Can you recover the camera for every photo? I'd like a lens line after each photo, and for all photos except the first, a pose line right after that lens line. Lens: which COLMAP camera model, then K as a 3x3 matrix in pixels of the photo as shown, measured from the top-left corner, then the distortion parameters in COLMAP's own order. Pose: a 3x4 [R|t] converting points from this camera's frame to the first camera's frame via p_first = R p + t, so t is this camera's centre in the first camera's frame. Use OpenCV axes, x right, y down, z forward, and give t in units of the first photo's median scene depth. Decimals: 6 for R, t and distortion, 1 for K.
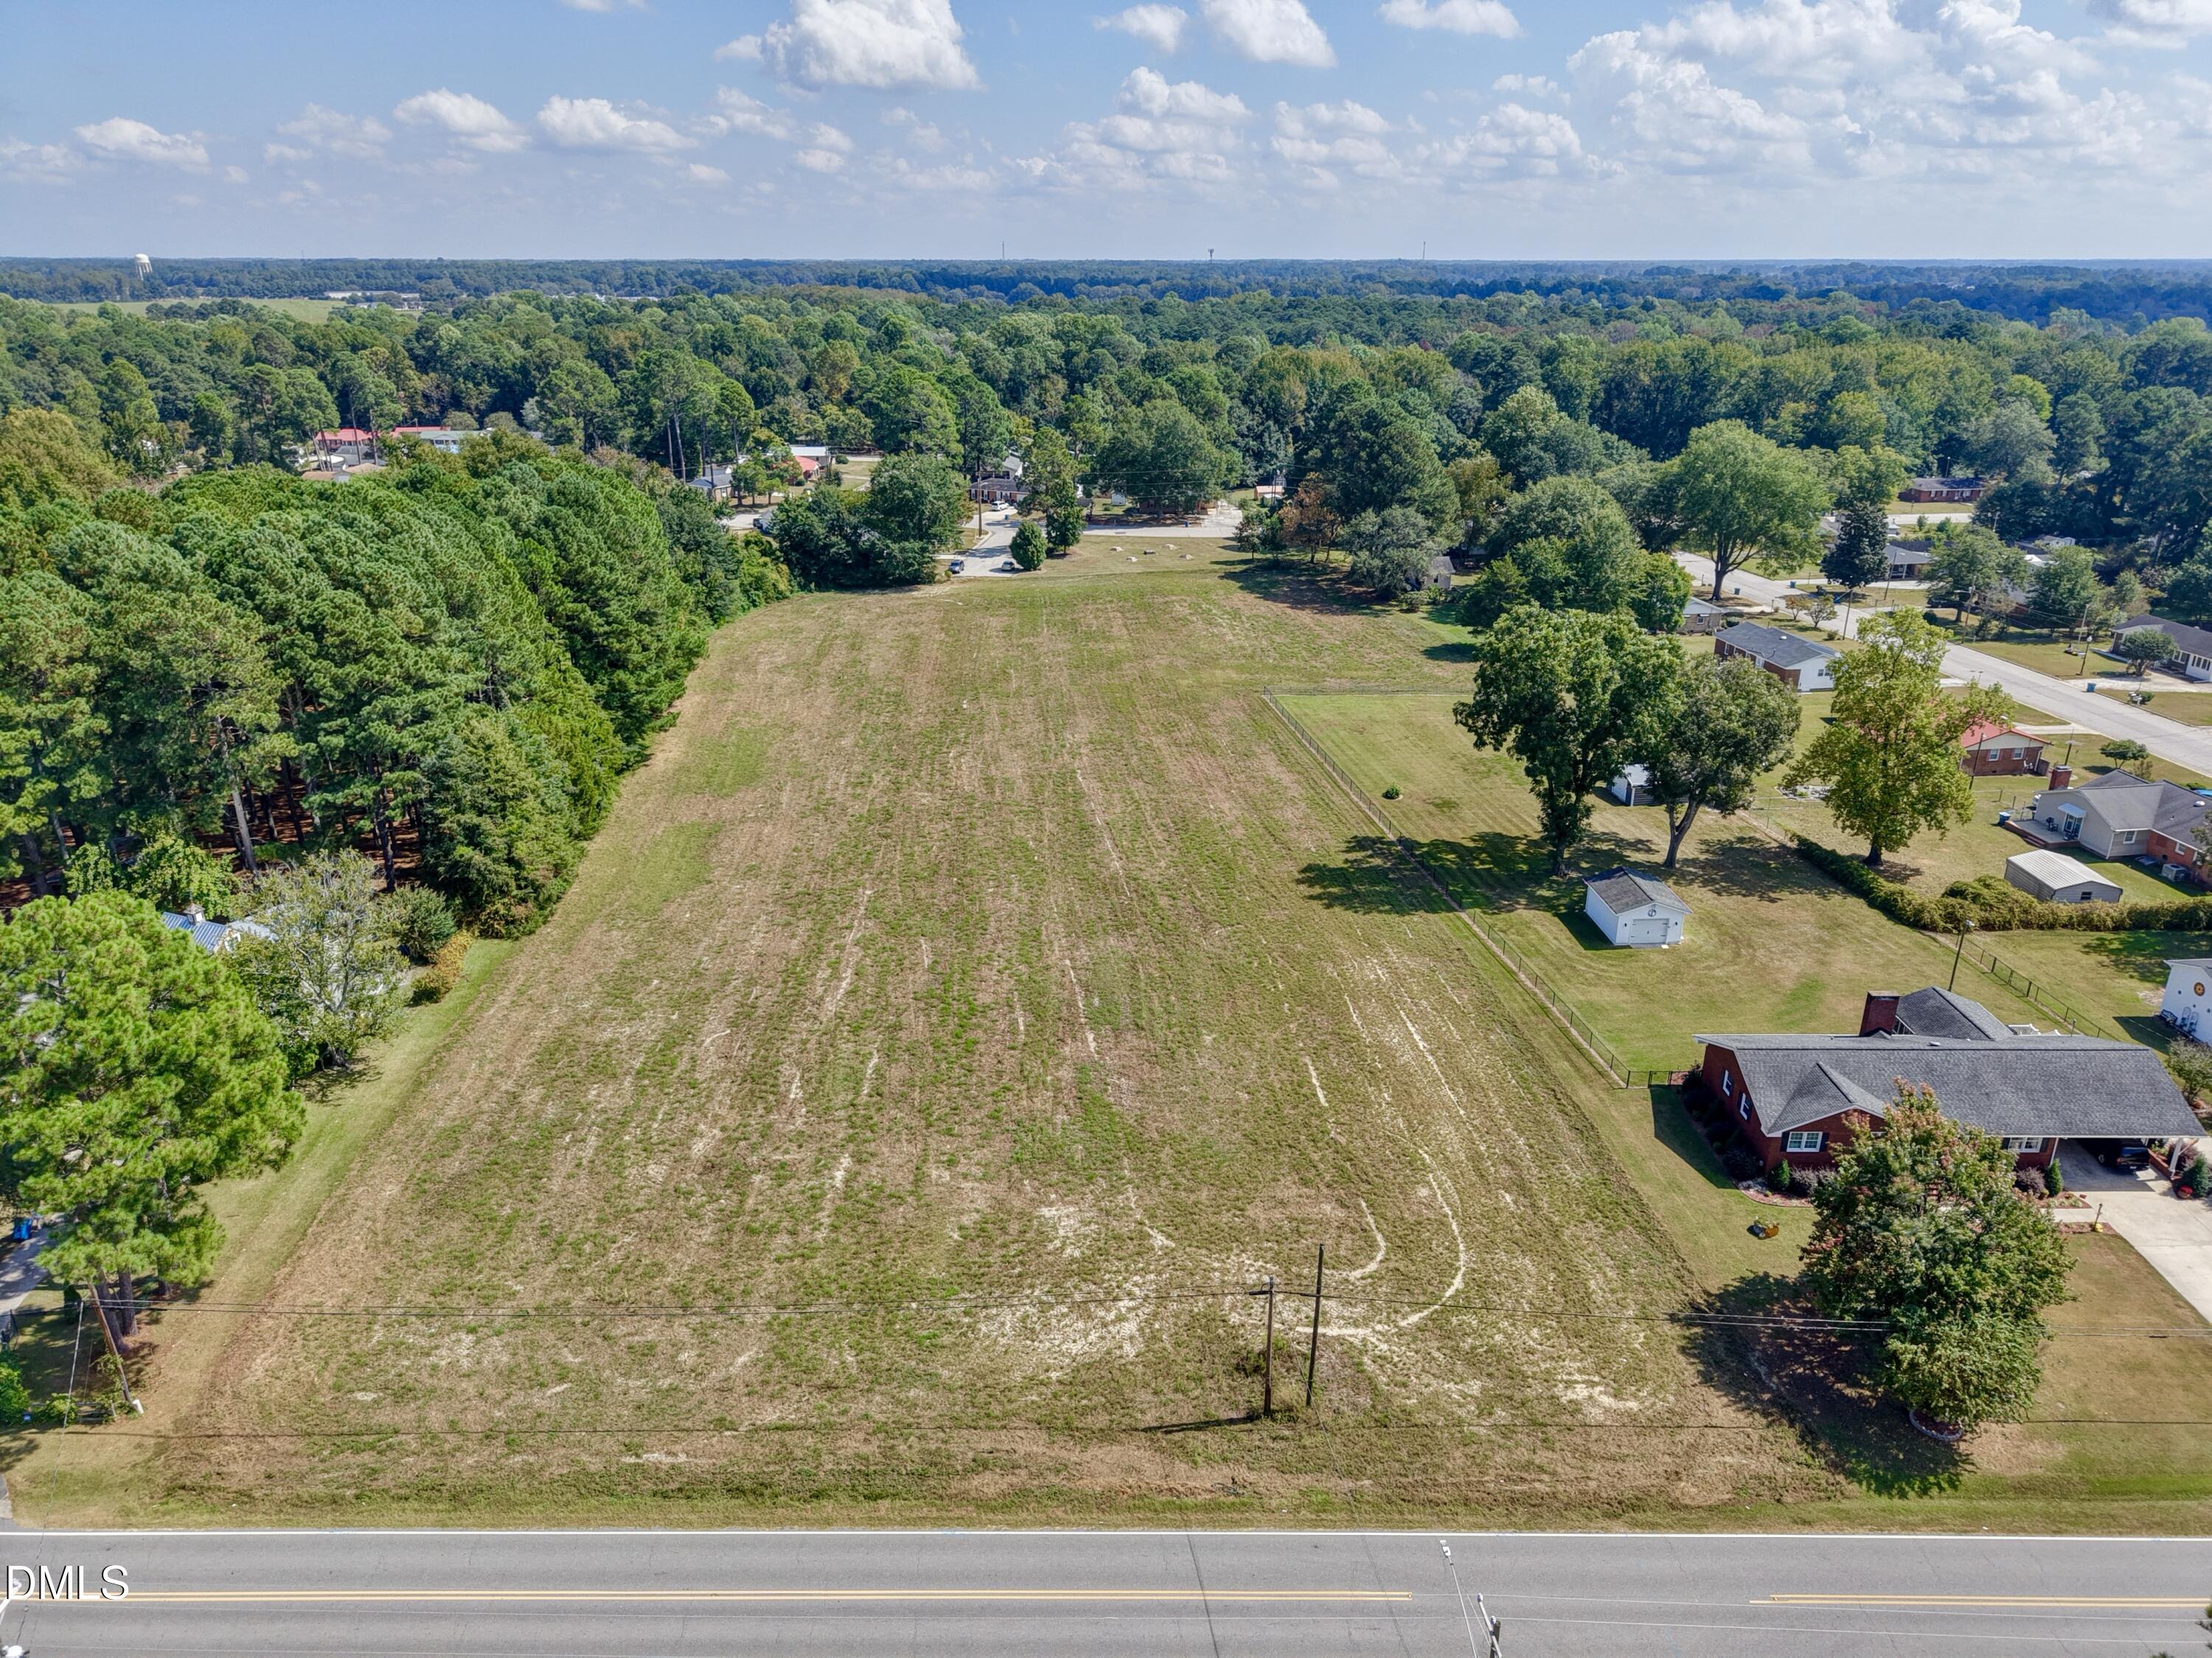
lens RADIAL K [[1479.6, 0, 1114.0], [0, 1479.6, 836.6], [0, 0, 1]] dist [0.013216, -0.009034]
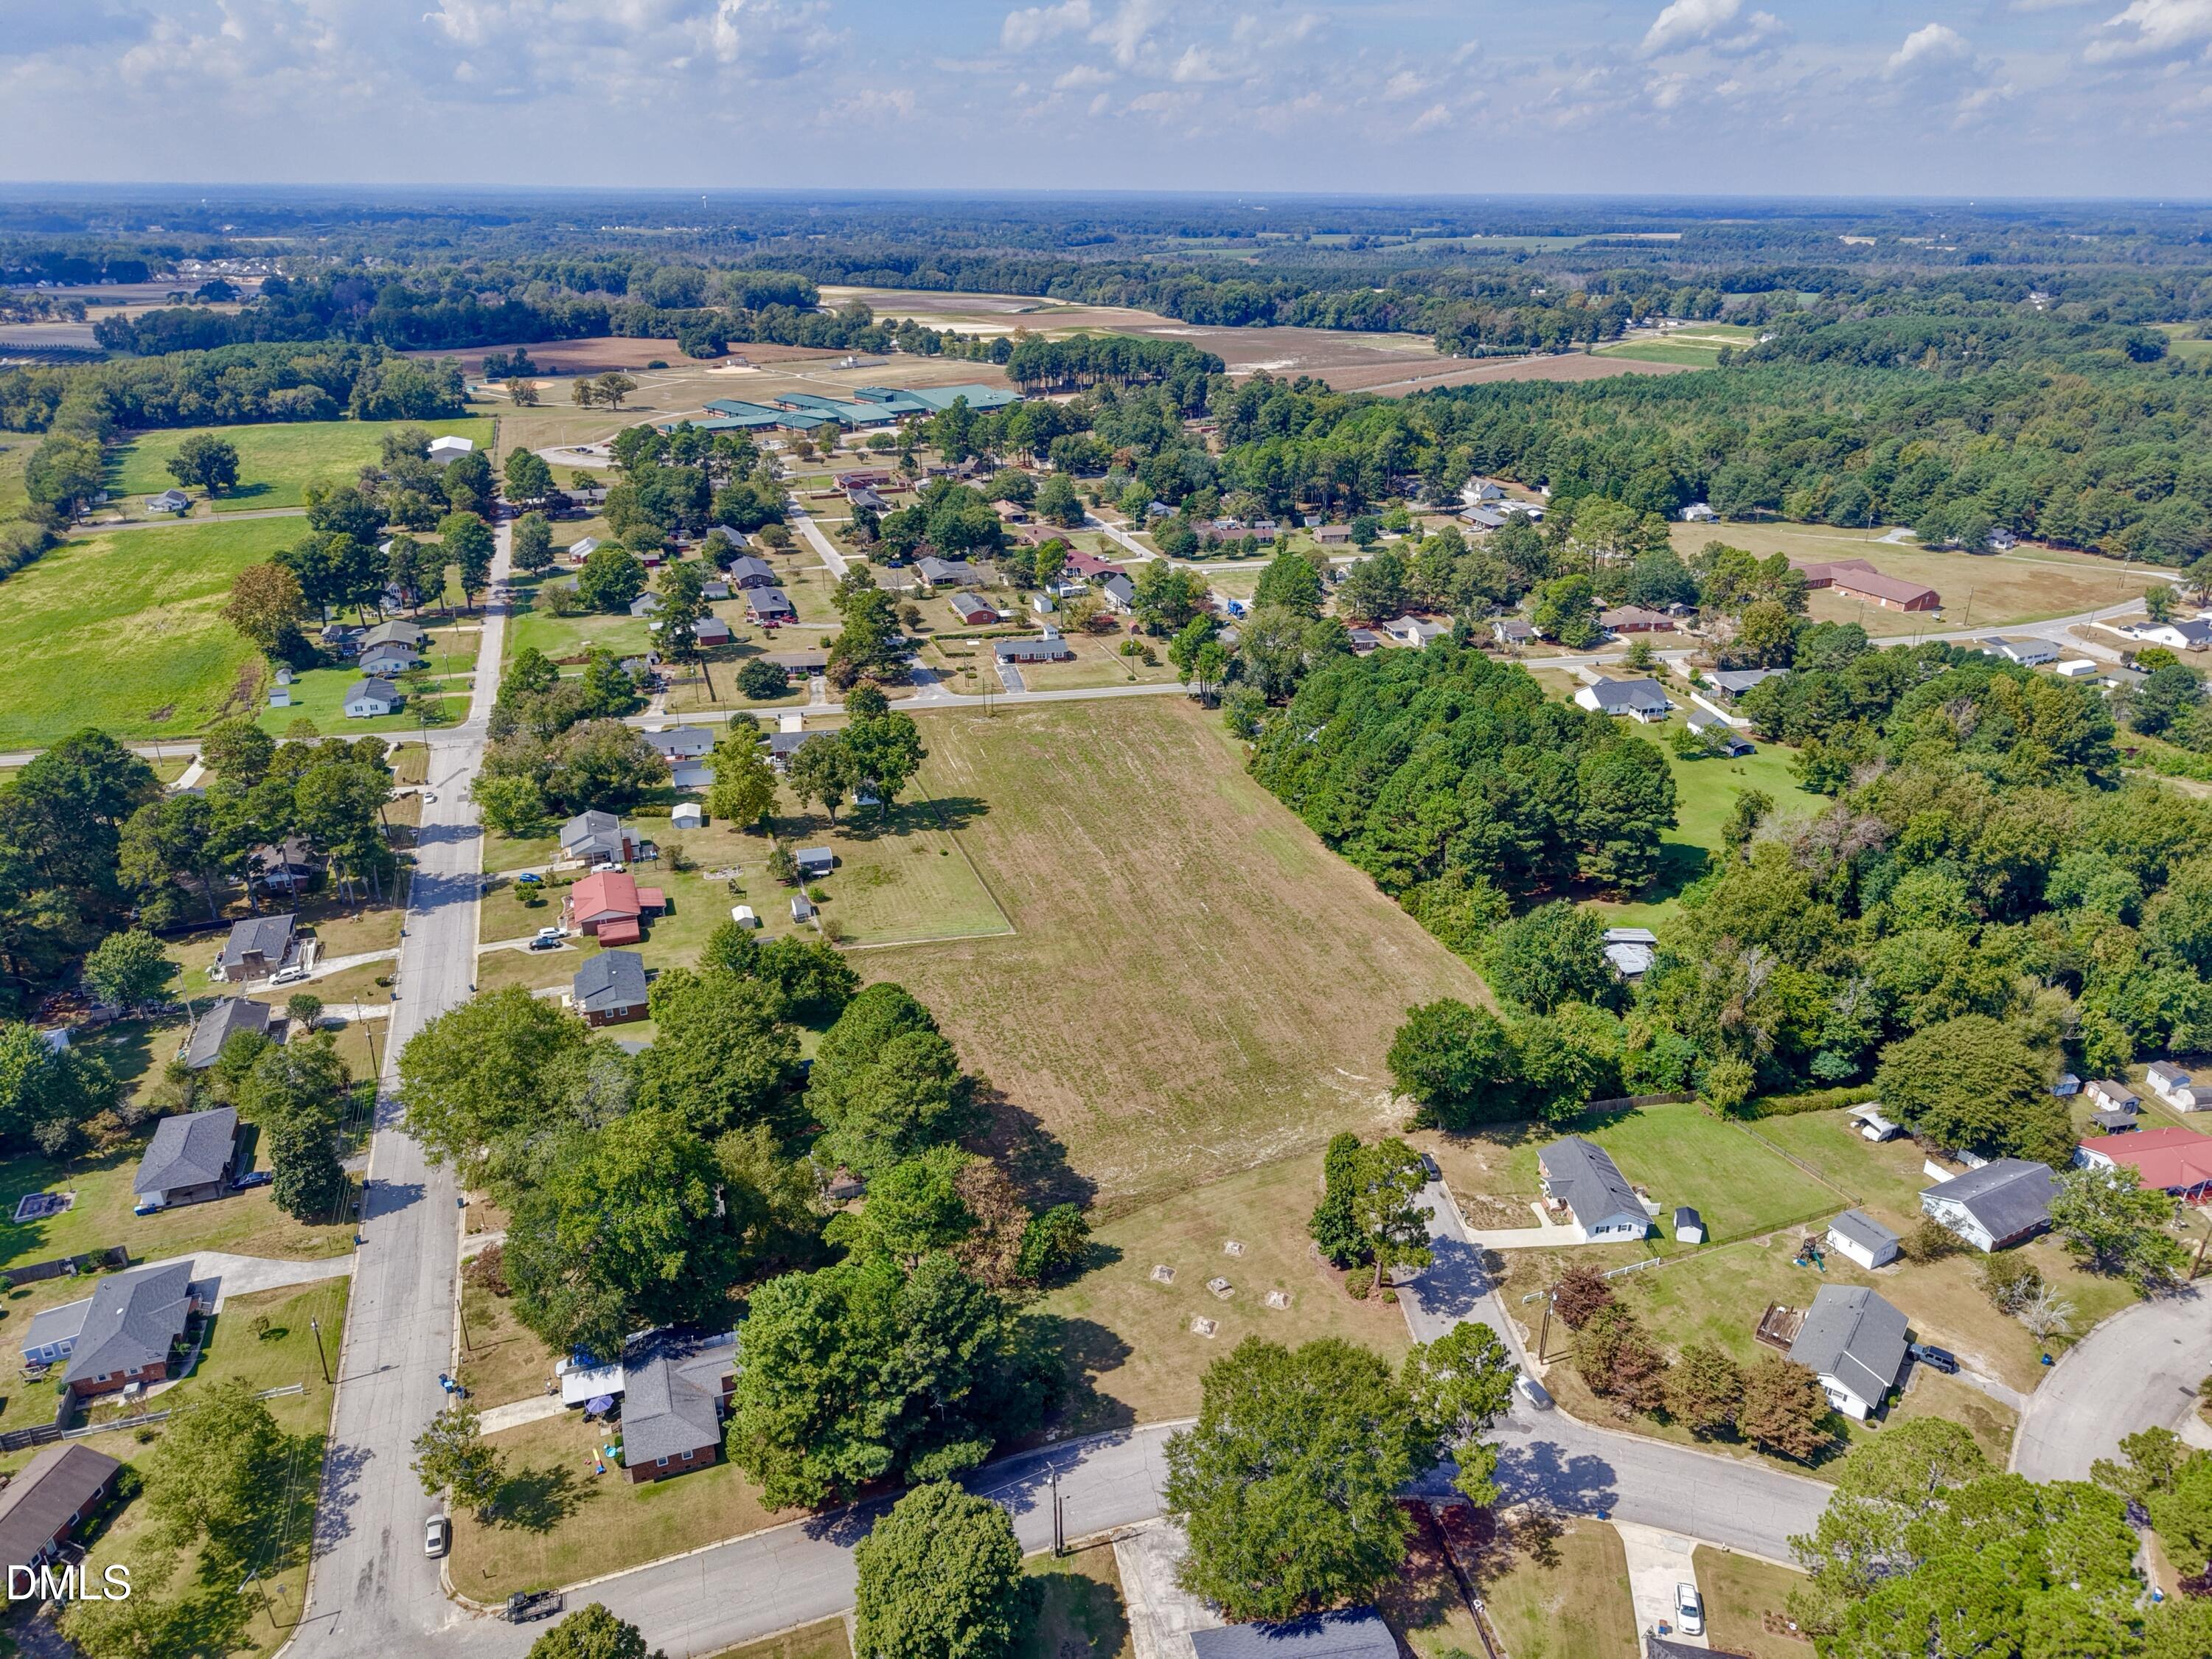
lens RADIAL K [[1479.7, 0, 1109.4], [0, 1479.7, 833.9], [0, 0, 1]] dist [0.013216, -0.009034]
pose [[-0.980153, 0.071734, -0.184809, 0.427355], [-0.080087, 0.709496, 0.700144, -1.870750], [0.181346, 0.701049, -0.689670, 3.054336]]
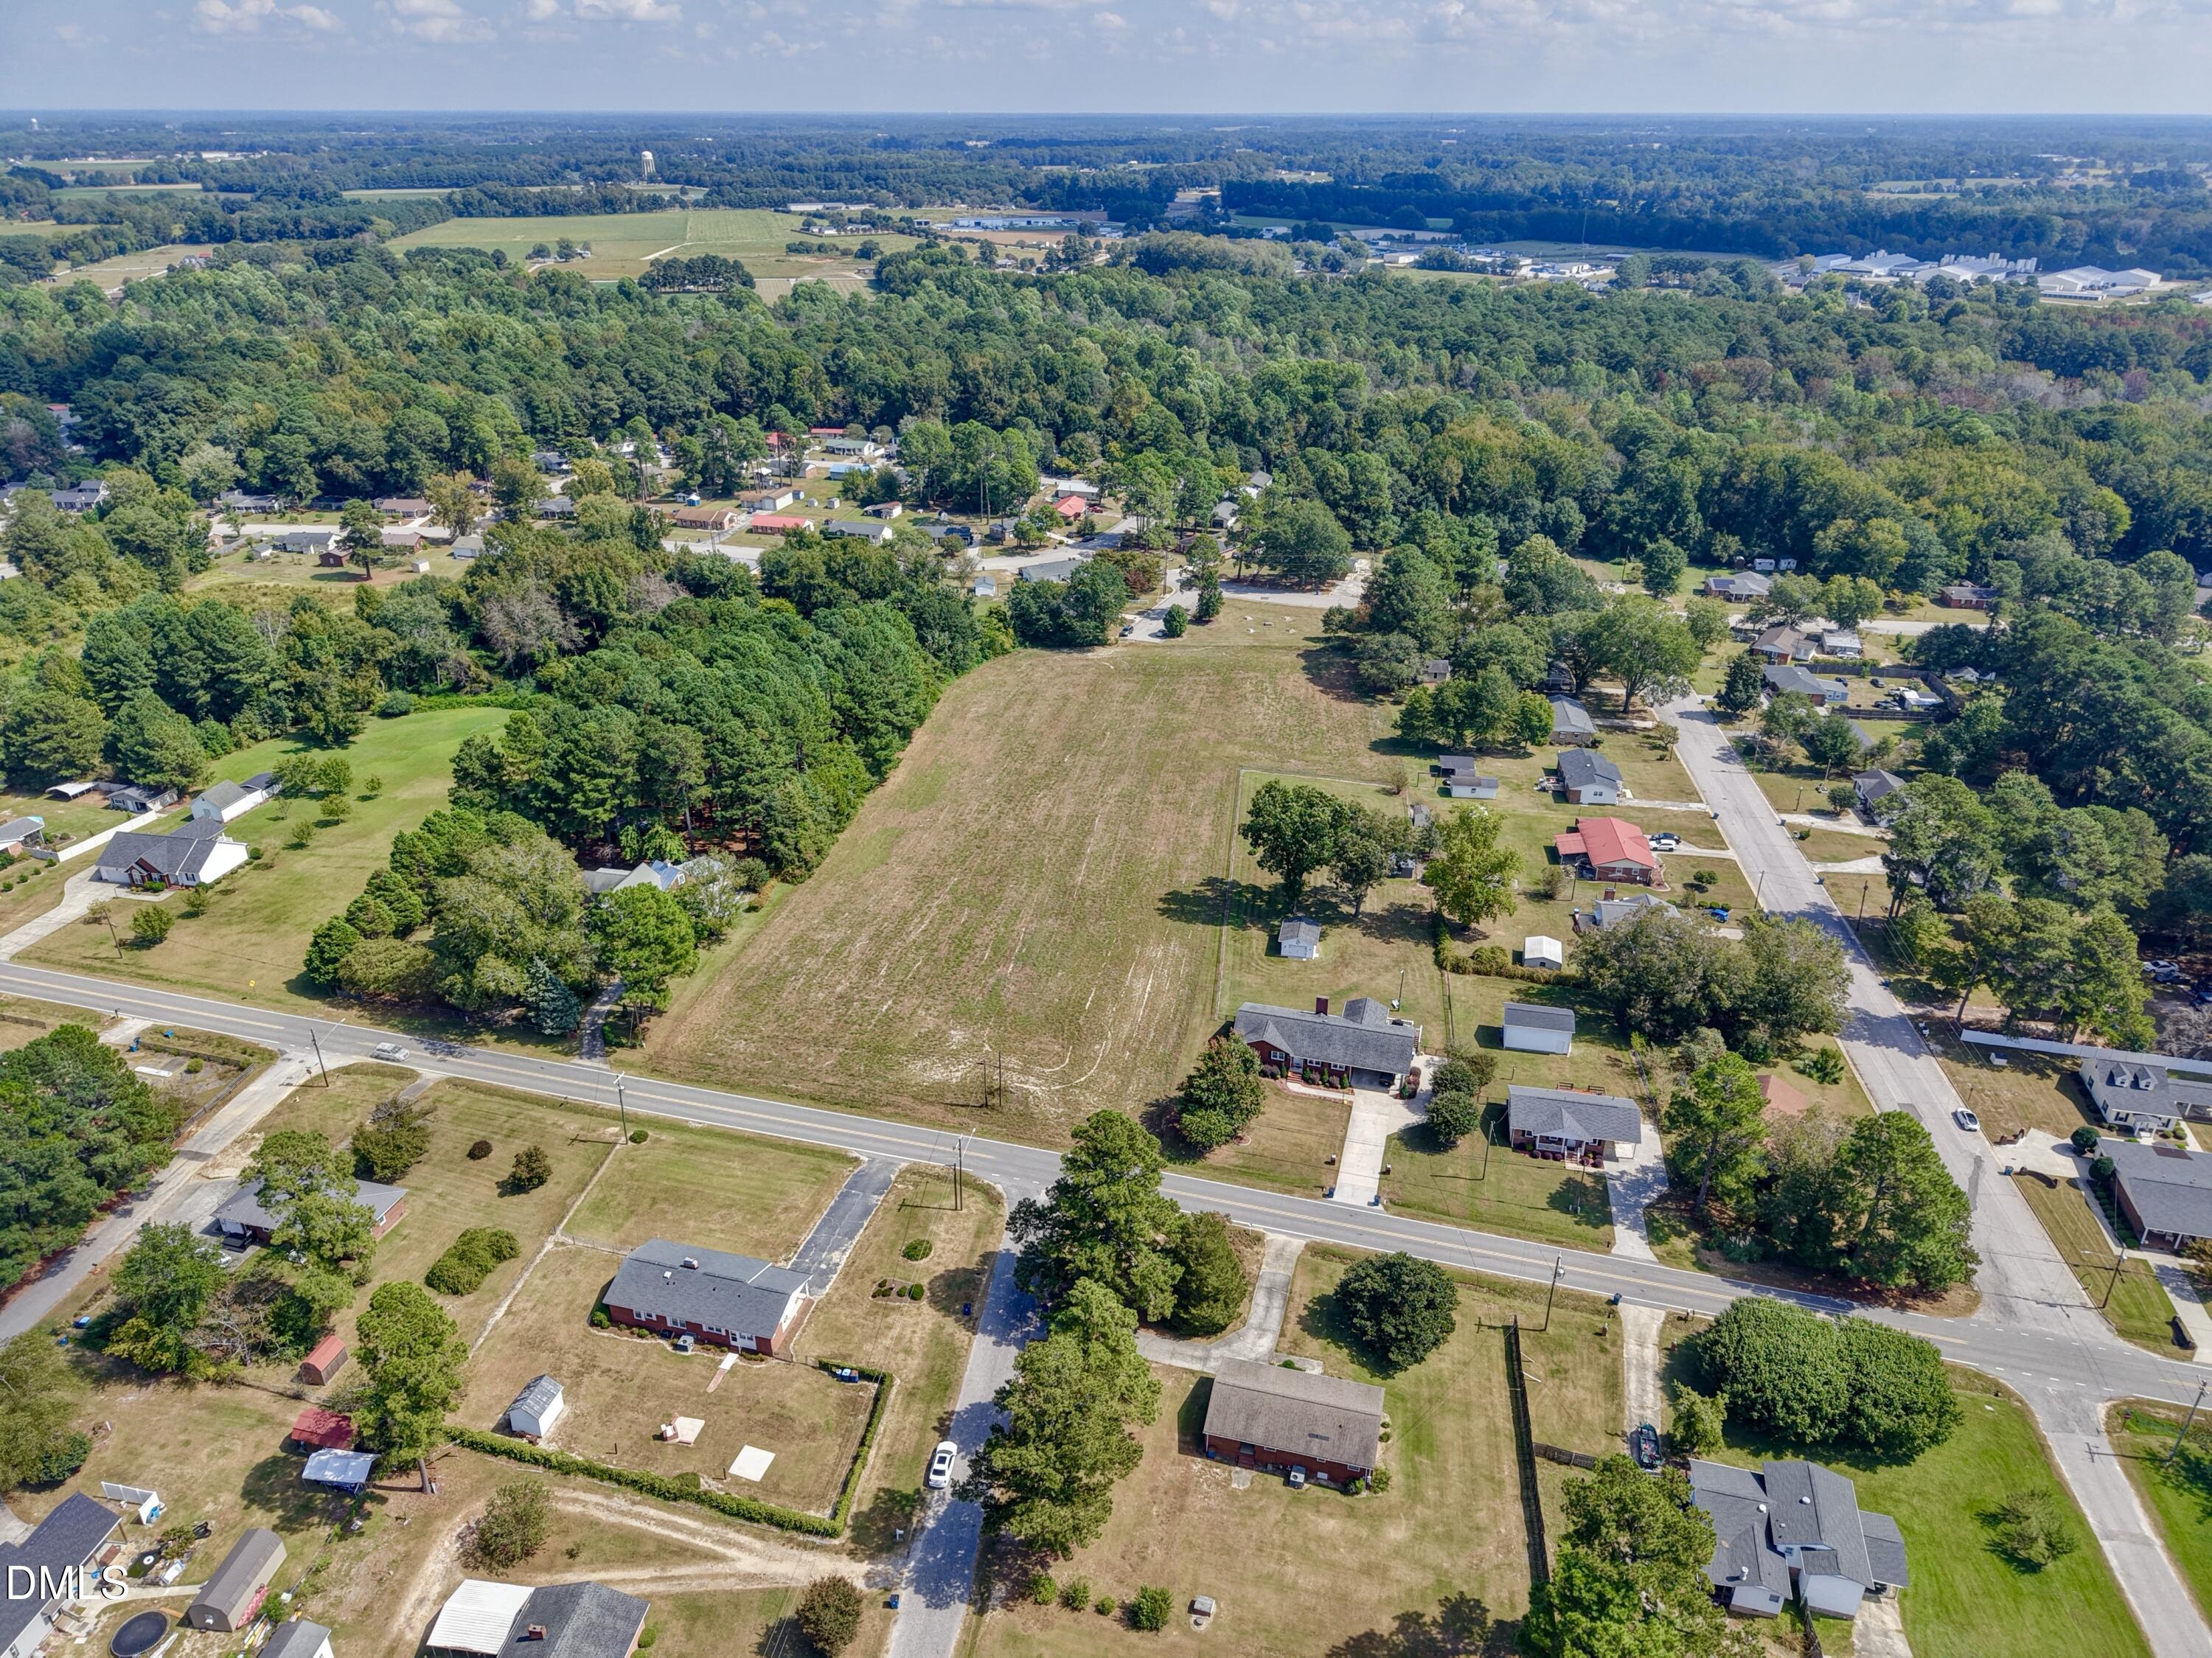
lens RADIAL K [[1479.6, 0, 1115.6], [0, 1479.6, 835.1], [0, 0, 1]] dist [0.013216, -0.009034]
pose [[0.963704, 0.119014, -0.238979, 0.577746], [-0.098424, 0.990468, 0.096362, -0.263855], [0.248169, -0.069344, 0.966232, -1.011860]]
